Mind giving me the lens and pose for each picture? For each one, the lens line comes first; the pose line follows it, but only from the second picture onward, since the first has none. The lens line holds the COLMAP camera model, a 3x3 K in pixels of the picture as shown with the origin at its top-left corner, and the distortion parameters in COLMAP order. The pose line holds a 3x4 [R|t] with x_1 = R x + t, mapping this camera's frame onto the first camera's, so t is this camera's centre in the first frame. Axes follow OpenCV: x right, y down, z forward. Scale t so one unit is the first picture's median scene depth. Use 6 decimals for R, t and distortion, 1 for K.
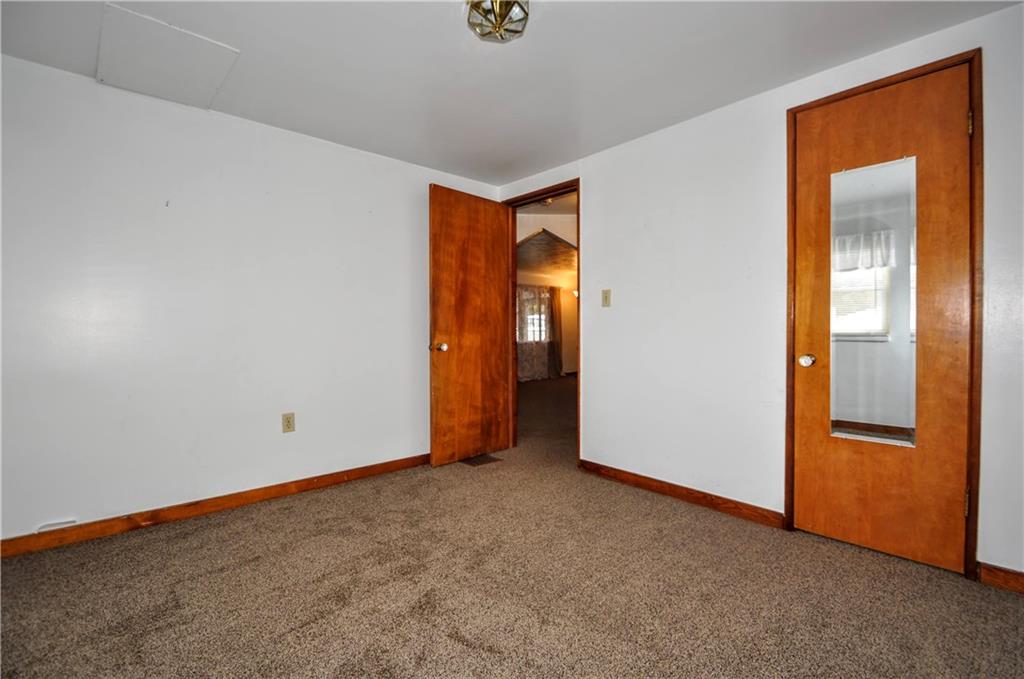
lens RADIAL K [[445.5, 0, 512.0], [0, 445.5, 339.5], [0, 0, 1]] dist [0.009334, -0.013157]
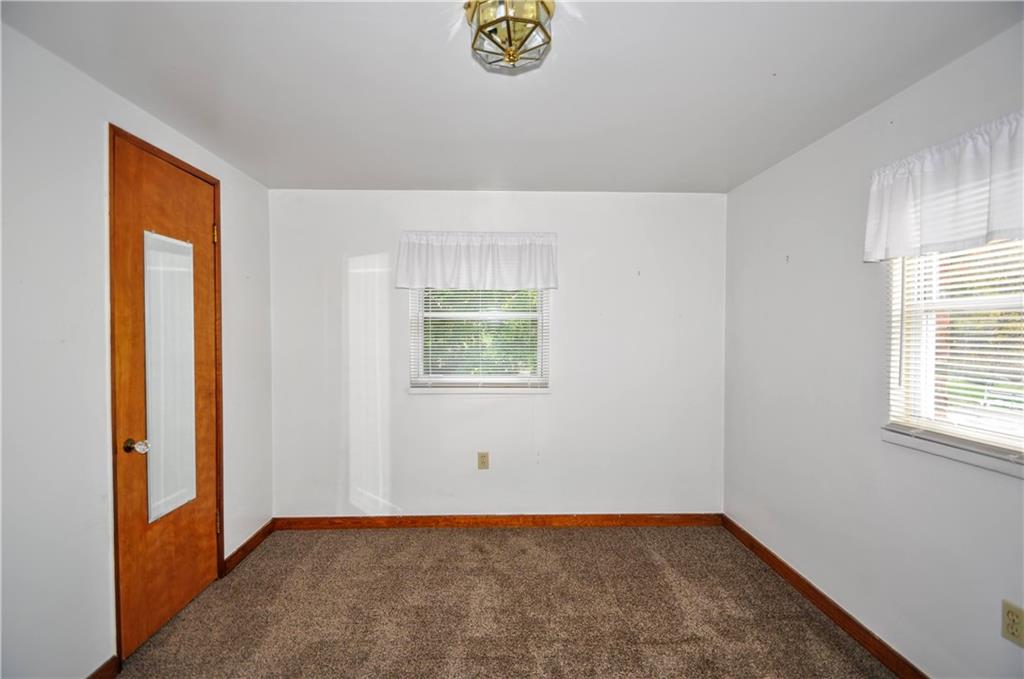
lens RADIAL K [[445.5, 0, 512.0], [0, 445.5, 339.5], [0, 0, 1]] dist [0.009334, -0.013157]
pose [[-0.756061, -0.014906, 0.654331, -0.408818], [0.006638, 0.999515, 0.030440, -0.173878], [-0.654467, 0.027358, -0.755596, 1.169781]]
